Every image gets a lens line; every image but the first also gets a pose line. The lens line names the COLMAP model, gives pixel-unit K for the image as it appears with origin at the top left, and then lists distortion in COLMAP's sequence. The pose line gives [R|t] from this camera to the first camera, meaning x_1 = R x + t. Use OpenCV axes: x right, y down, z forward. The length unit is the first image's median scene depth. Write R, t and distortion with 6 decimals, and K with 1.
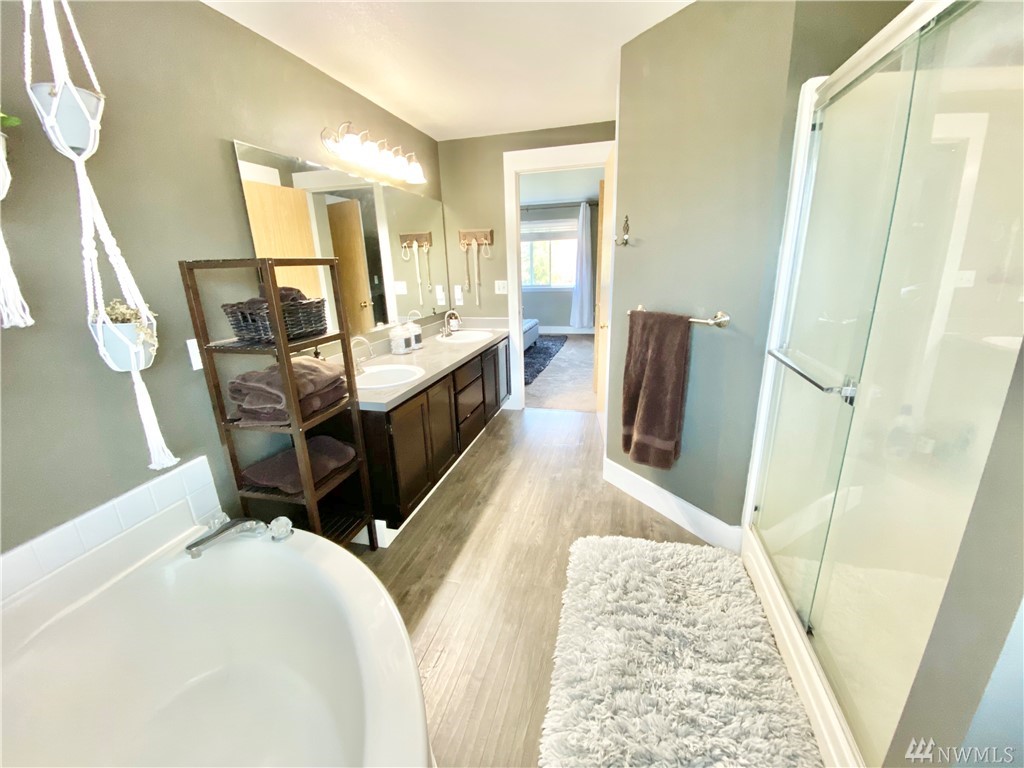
lens RADIAL K [[417.7, 0, 510.3], [0, 417.7, 385.0], [0, 0, 1]] dist [0.017371, -0.005409]
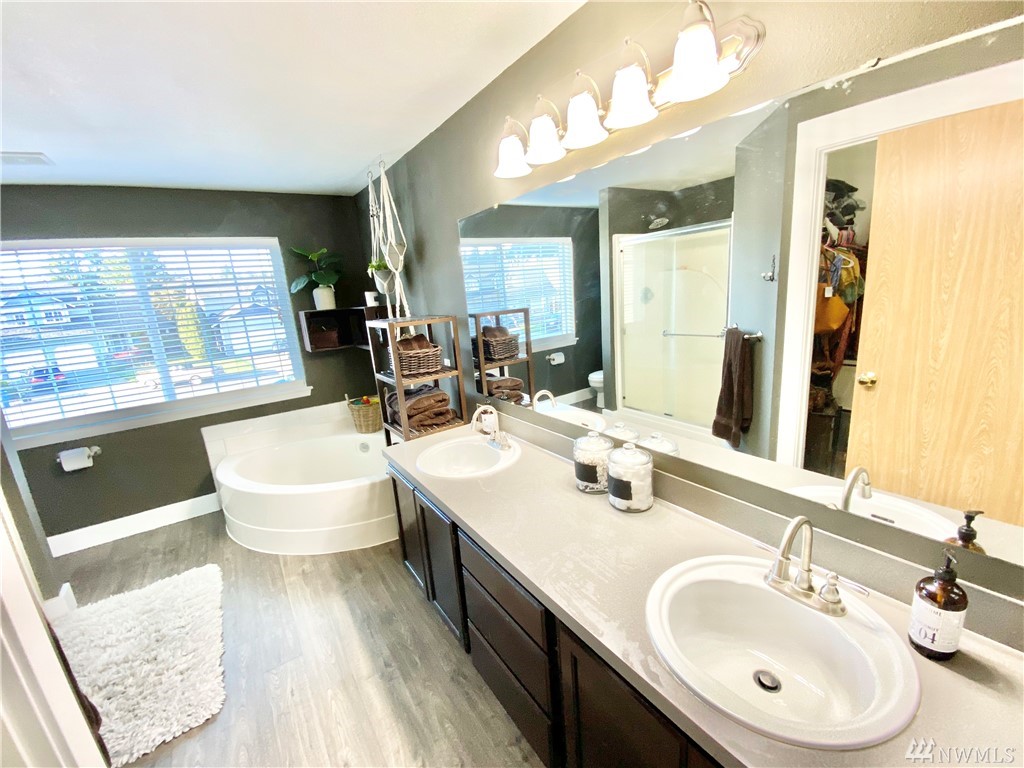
lens RADIAL K [[417.7, 0, 506.4], [0, 417.7, 386.6], [0, 0, 1]] dist [0.017371, -0.005409]
pose [[-0.653189, 0.256031, -0.712595, 0.184578], [-0.097675, 0.904746, 0.414601, -0.469150], [0.750868, 0.340416, -0.565963, 1.401094]]
